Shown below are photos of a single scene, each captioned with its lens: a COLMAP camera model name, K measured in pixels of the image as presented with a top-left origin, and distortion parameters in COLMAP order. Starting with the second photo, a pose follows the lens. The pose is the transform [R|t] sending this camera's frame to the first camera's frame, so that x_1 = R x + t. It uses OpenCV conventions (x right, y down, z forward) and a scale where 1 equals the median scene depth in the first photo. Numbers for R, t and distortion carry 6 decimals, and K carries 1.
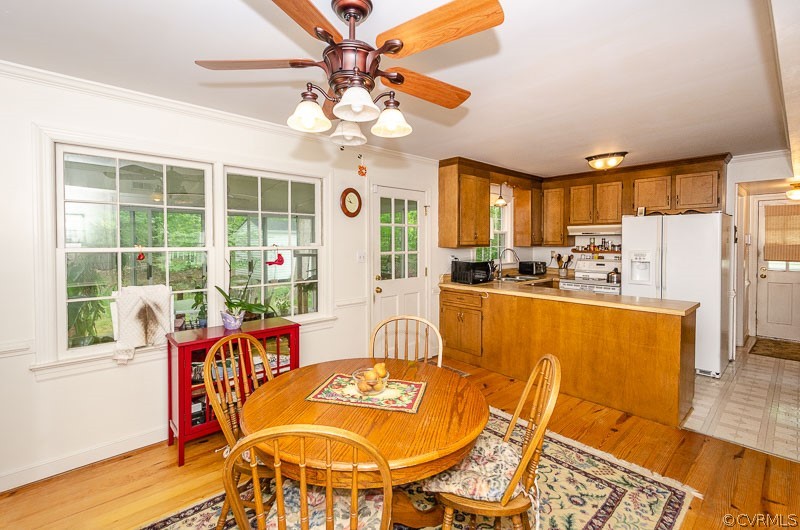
lens RADIAL K [[367.3, 0, 402.1], [0, 367.3, 244.4], [0, 0, 1]] dist [0.012024, -0.000577]
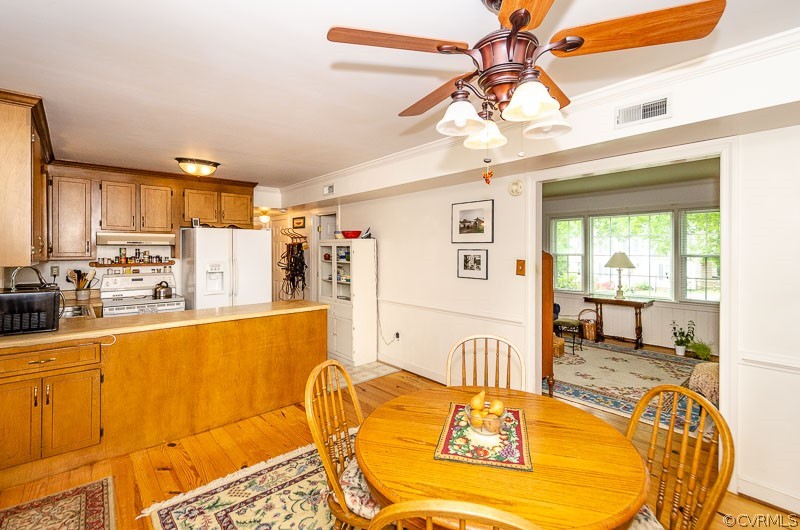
lens RADIAL K [[367.3, 0, 408.2], [0, 367.3, 248.1], [0, 0, 1]] dist [0.012024, -0.000577]
pose [[0.008788, 0.006131, 0.999943, -0.356818], [0.005095, 0.999968, -0.006176, -0.010859], [-0.999948, 0.005149, 0.008756, 0.433548]]
